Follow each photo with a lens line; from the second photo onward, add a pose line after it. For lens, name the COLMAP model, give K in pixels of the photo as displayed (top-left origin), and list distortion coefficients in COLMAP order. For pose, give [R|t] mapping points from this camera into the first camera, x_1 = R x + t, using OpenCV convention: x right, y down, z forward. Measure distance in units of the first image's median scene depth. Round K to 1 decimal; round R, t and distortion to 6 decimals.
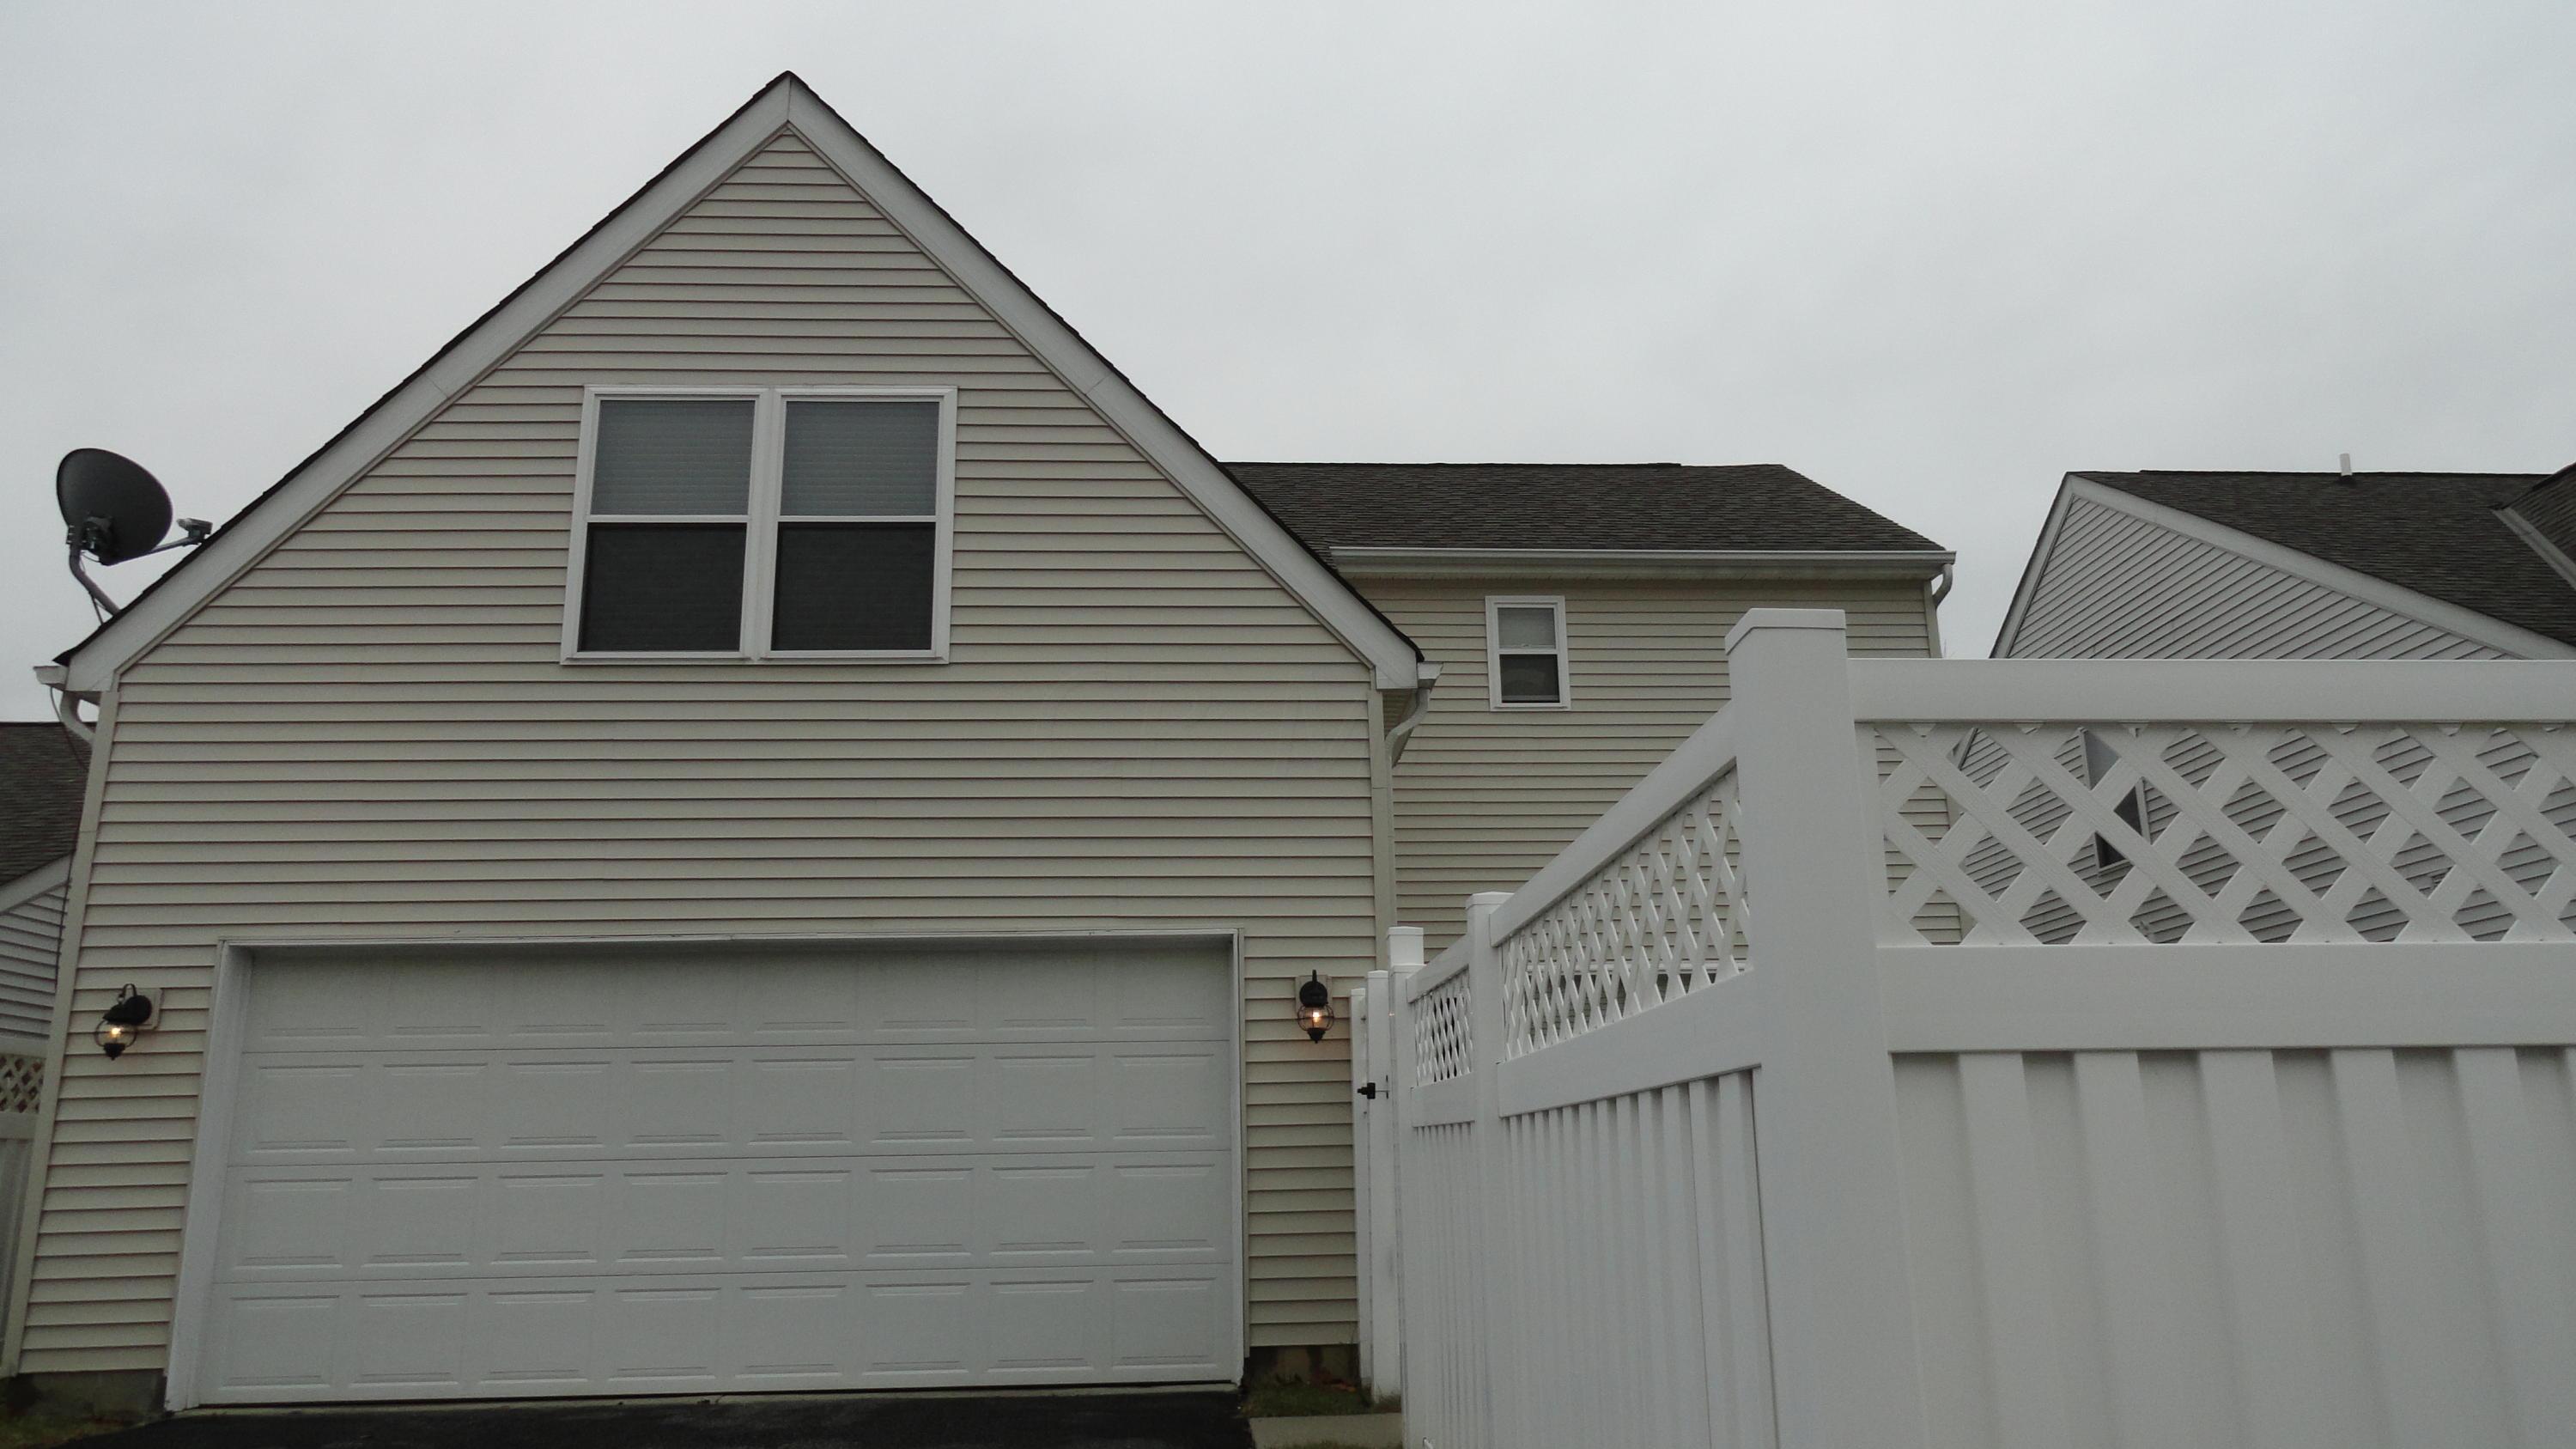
lens RADIAL K [[1744.6, 0, 1288.9], [0, 1744.6, 737.3], [0, 0, 1]] dist [-0.011772, 0.011962]
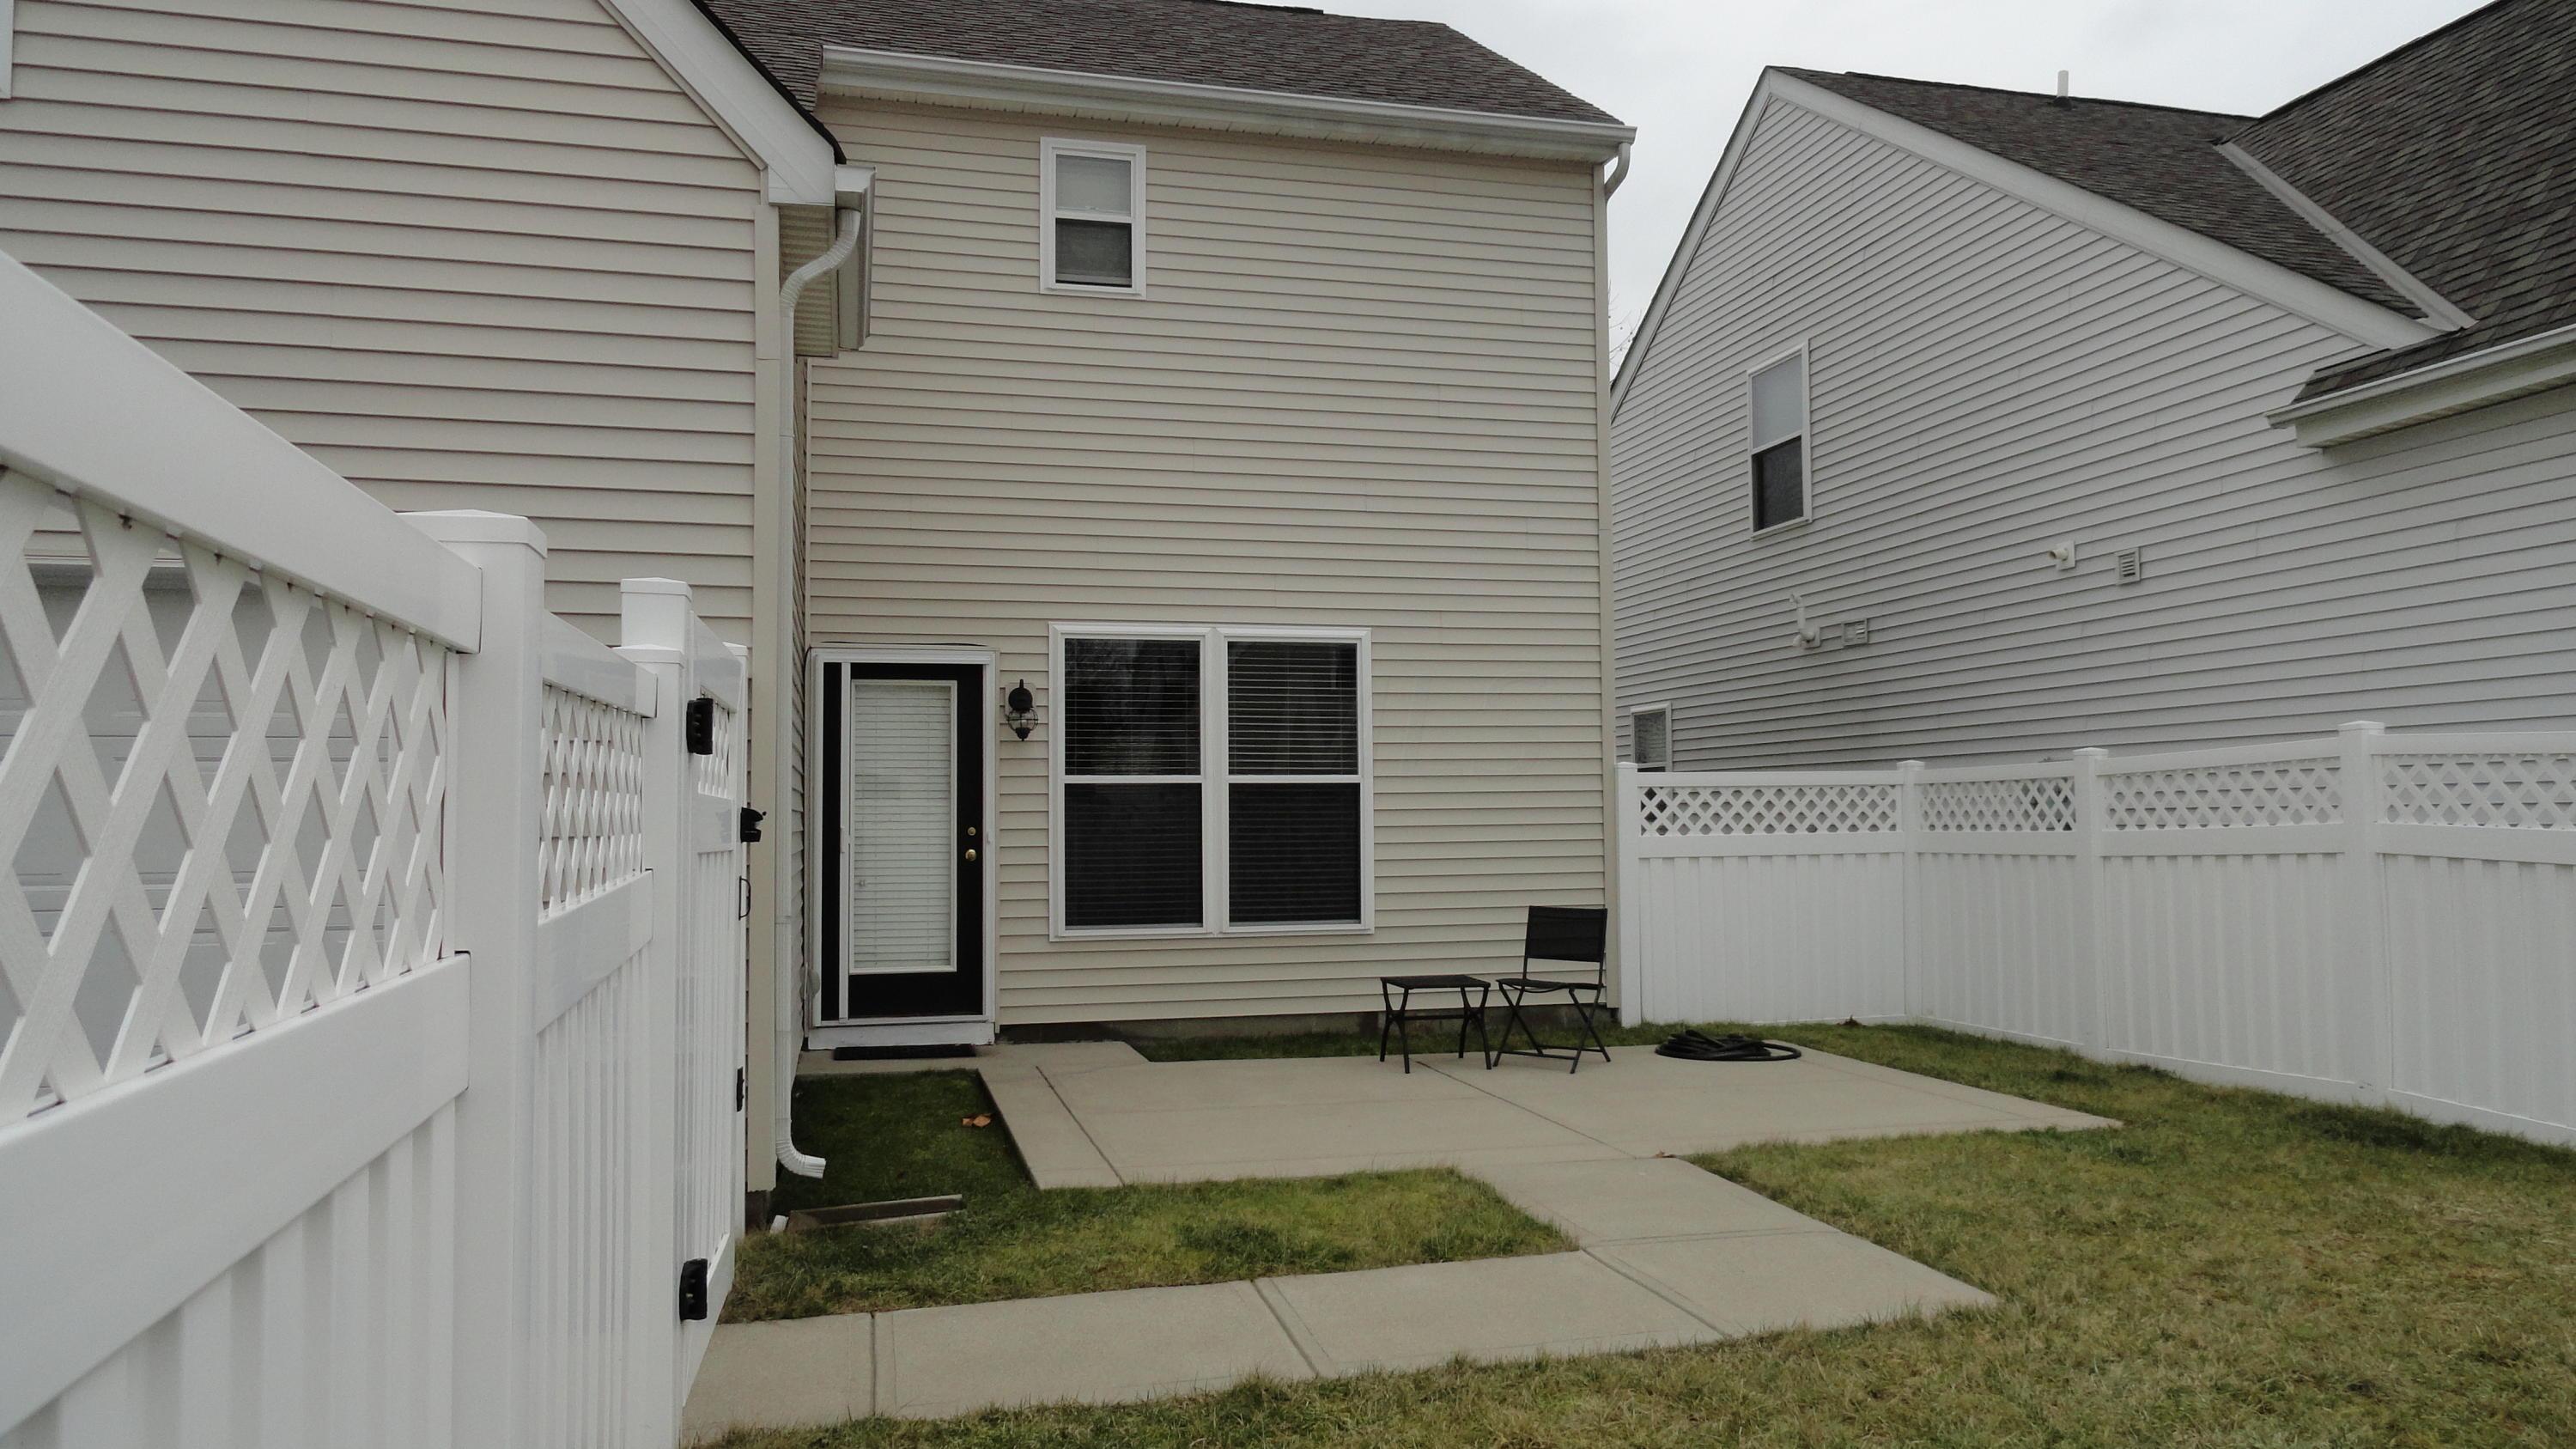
lens RADIAL K [[1744.6, 0, 1288.9], [0, 1744.6, 737.3], [0, 0, 1]] dist [-0.011772, 0.011962]
pose [[0.981365, 0.017126, 0.191389, 0.078087], [-0.055637, 0.978681, 0.197709, 0.018156], [-0.183922, -0.204673, 0.961396, 0.203265]]
